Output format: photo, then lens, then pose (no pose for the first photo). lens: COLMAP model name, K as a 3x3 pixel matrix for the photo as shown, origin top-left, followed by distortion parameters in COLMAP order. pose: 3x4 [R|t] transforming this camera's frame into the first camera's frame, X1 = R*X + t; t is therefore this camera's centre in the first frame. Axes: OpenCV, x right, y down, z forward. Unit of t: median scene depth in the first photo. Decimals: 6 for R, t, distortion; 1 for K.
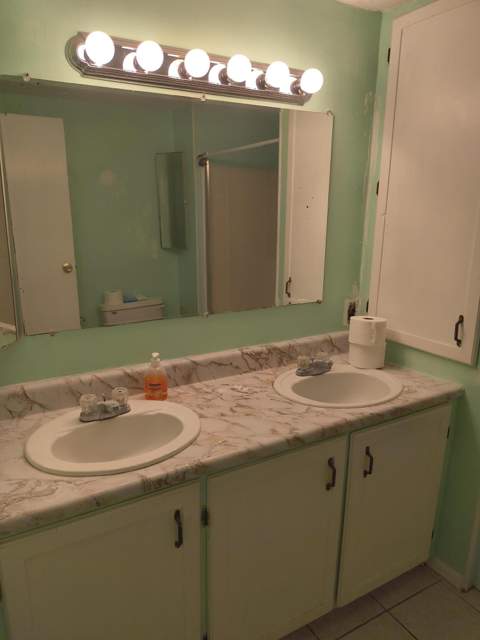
lens RADIAL K [[458.6, 0, 241.4], [0, 458.6, 324.4], [0, 0, 1]] dist [0.016057, -0.008932]
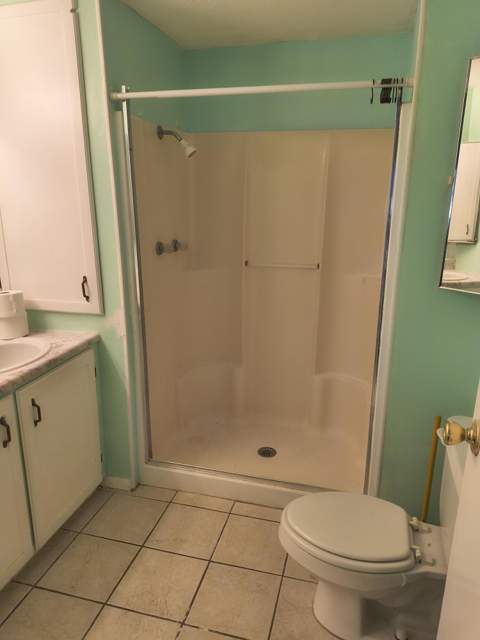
lens RADIAL K [[458.6, 0, 243.5], [0, 458.6, 318.8], [0, 0, 1]] dist [0.016057, -0.008932]
pose [[0.699484, -0.201909, 0.685533, -0.092134], [0.185352, 0.977689, 0.098834, 0.048860], [-0.690194, 0.057932, 0.721302, -0.178577]]
